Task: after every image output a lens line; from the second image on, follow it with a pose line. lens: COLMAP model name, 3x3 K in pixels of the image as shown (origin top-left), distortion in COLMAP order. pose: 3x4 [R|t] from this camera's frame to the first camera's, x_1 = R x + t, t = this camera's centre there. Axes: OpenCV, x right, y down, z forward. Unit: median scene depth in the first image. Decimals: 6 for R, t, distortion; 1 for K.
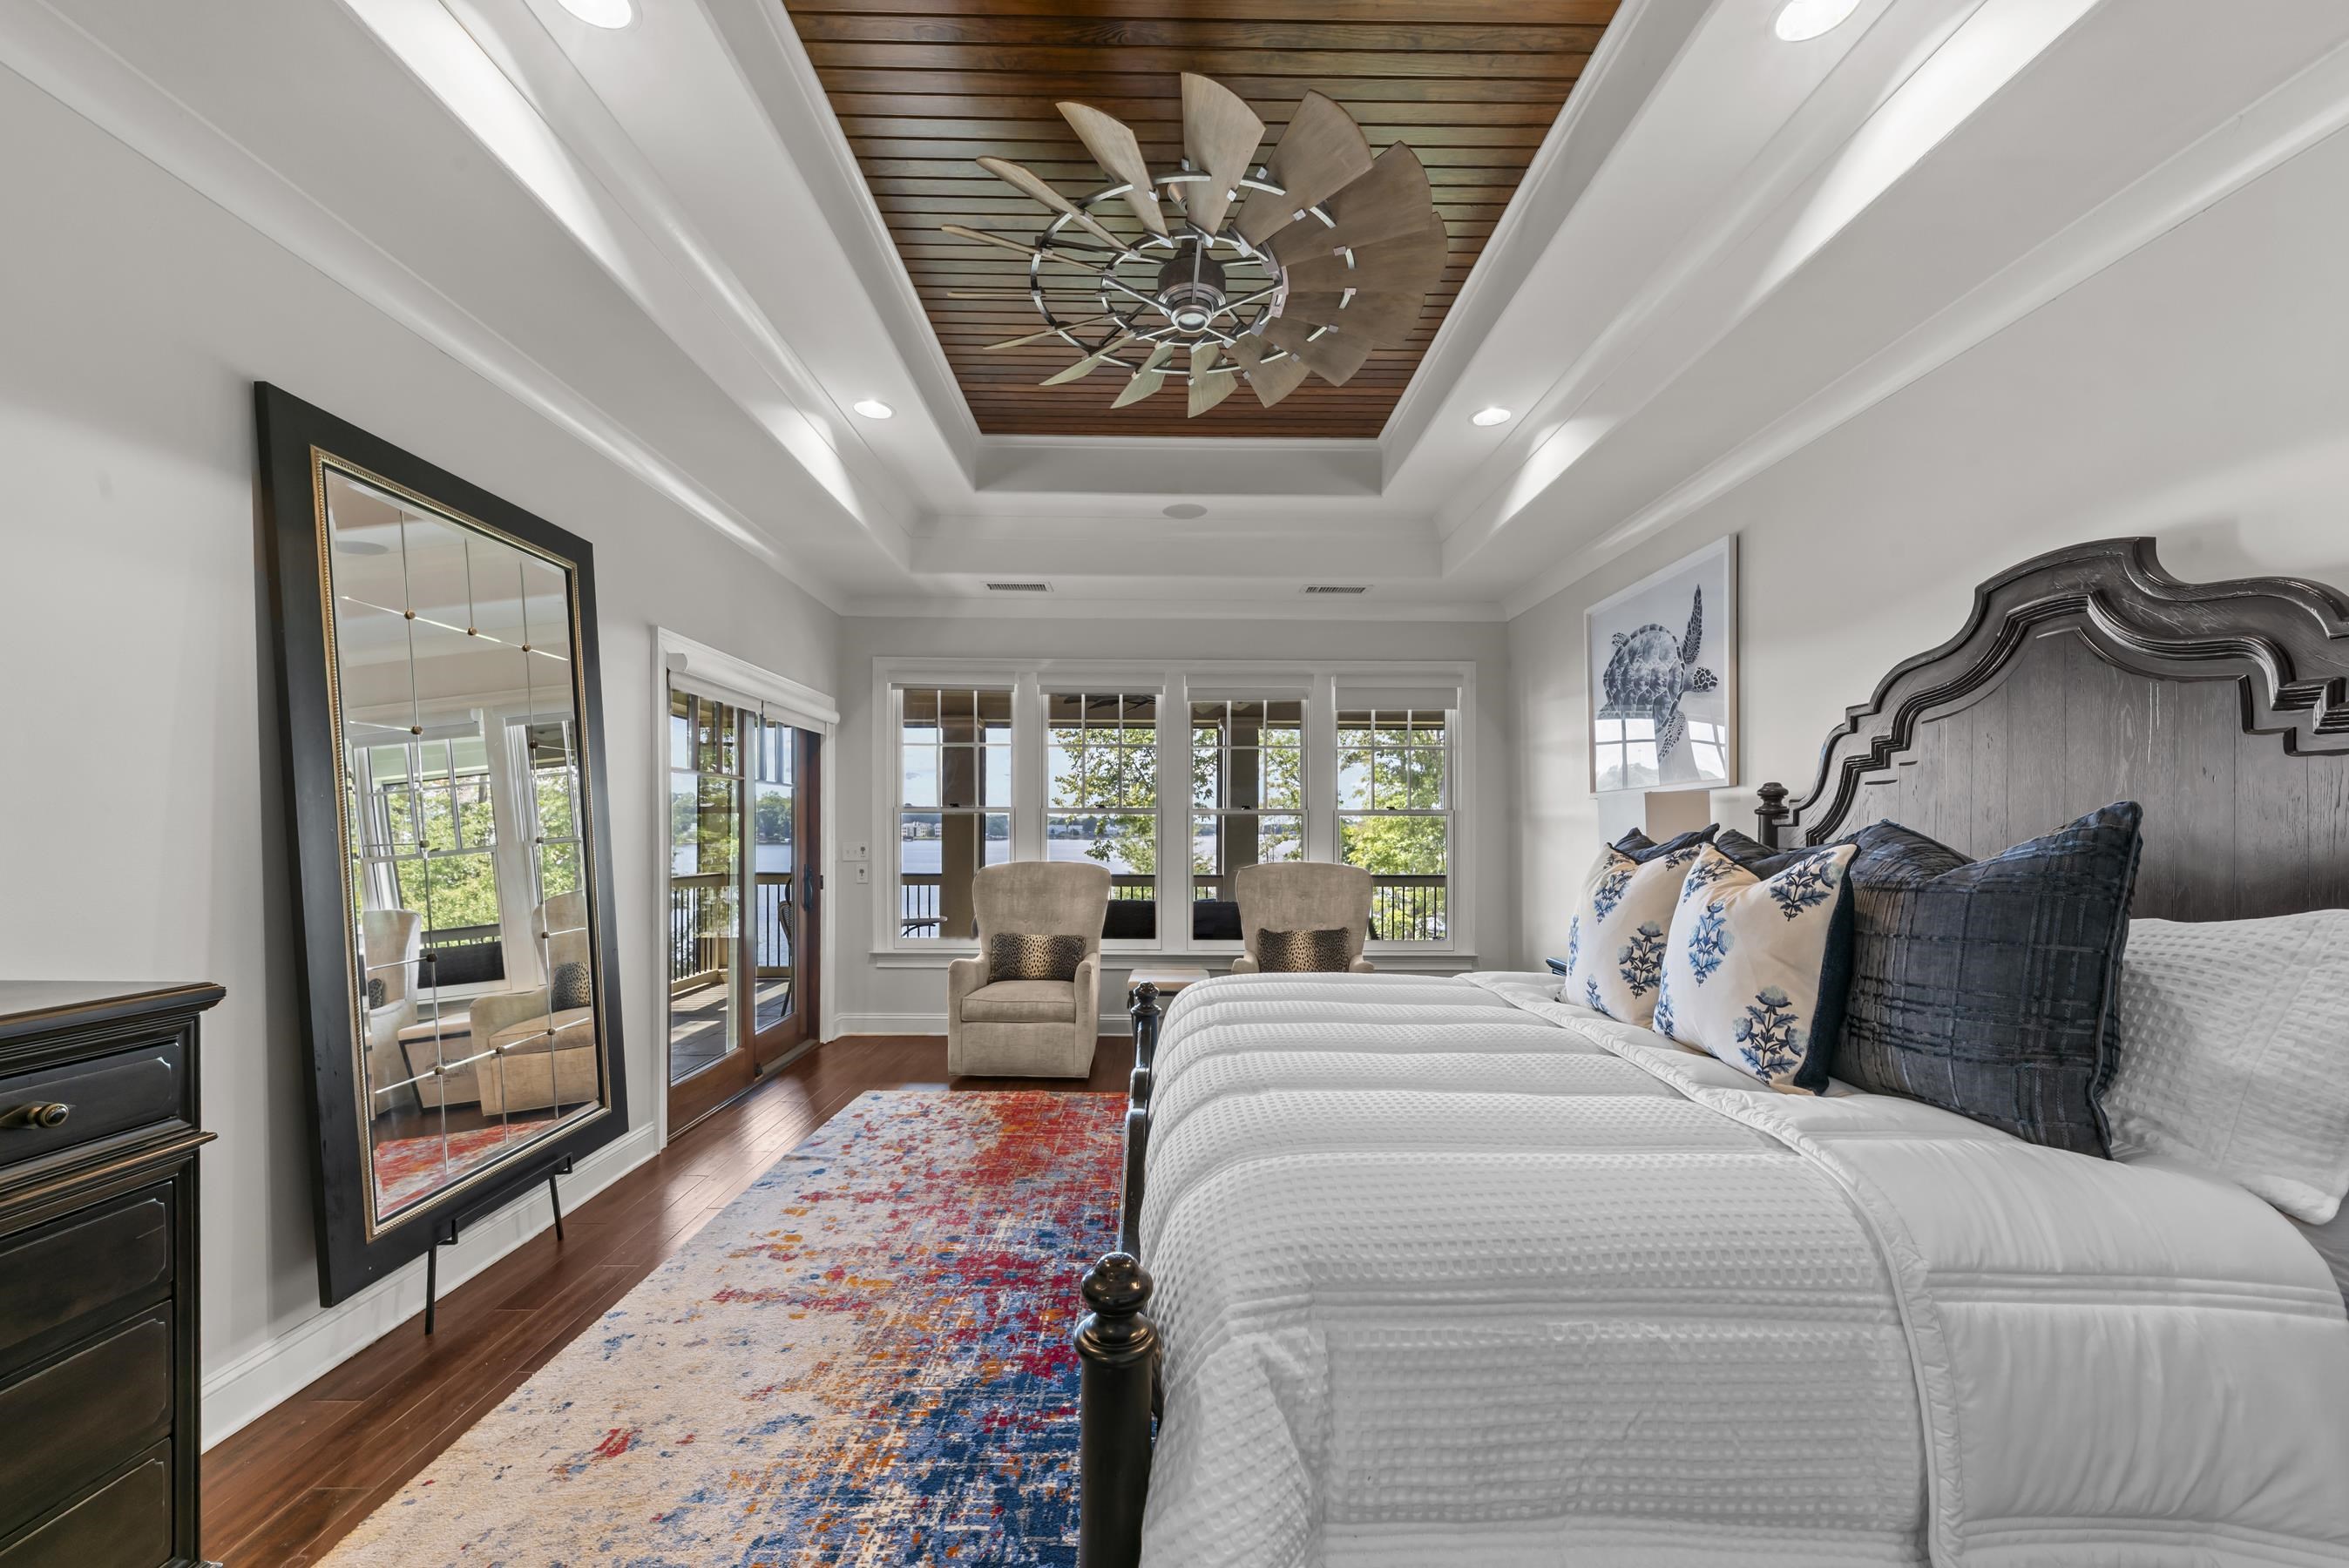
lens RADIAL K [[903.9, 0, 1167.6], [0, 903.9, 824.3], [0, 0, 1]] dist [0.020109, -0.008203]
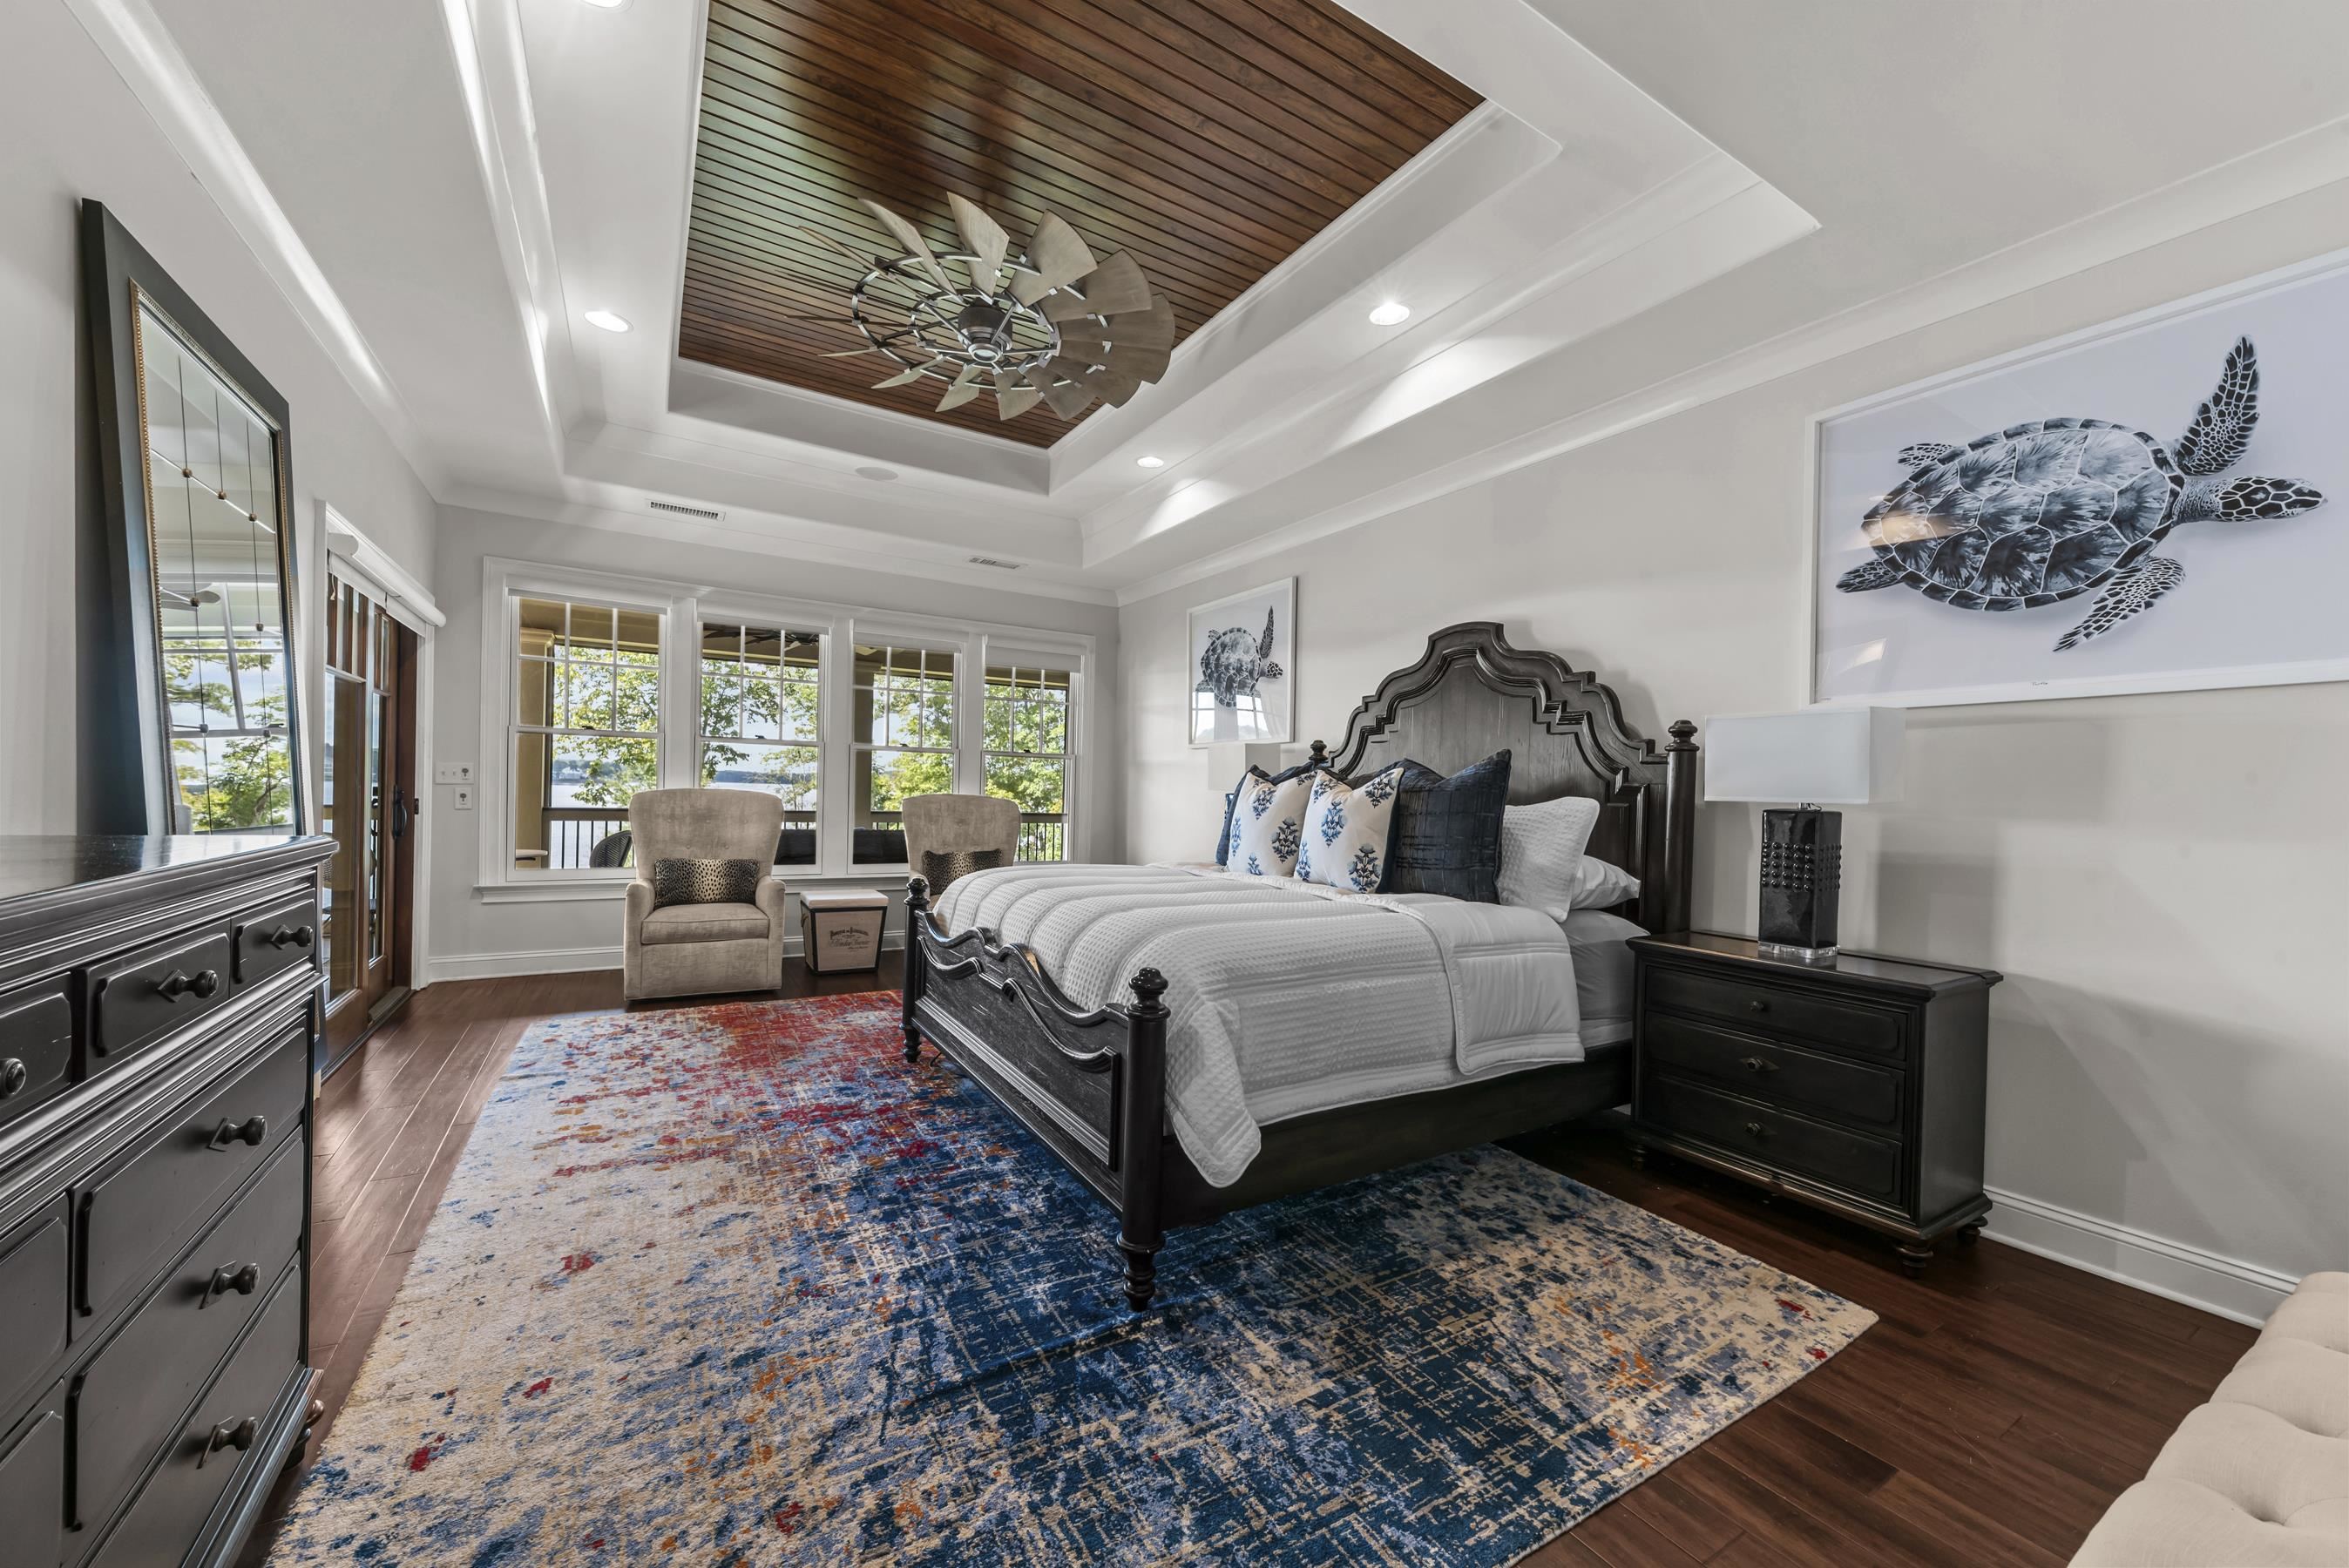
lens RADIAL K [[897.1, 0, 1174.5], [0, 897.1, 784.0], [0, 0, 1]] dist [0.015222, 0.000047]
pose [[0.857664, 0.024757, 0.513614, -0.353247], [-0.028120, 0.999604, -0.001226, 0.039551], [-0.513441, -0.013391, 0.858020, -0.213842]]
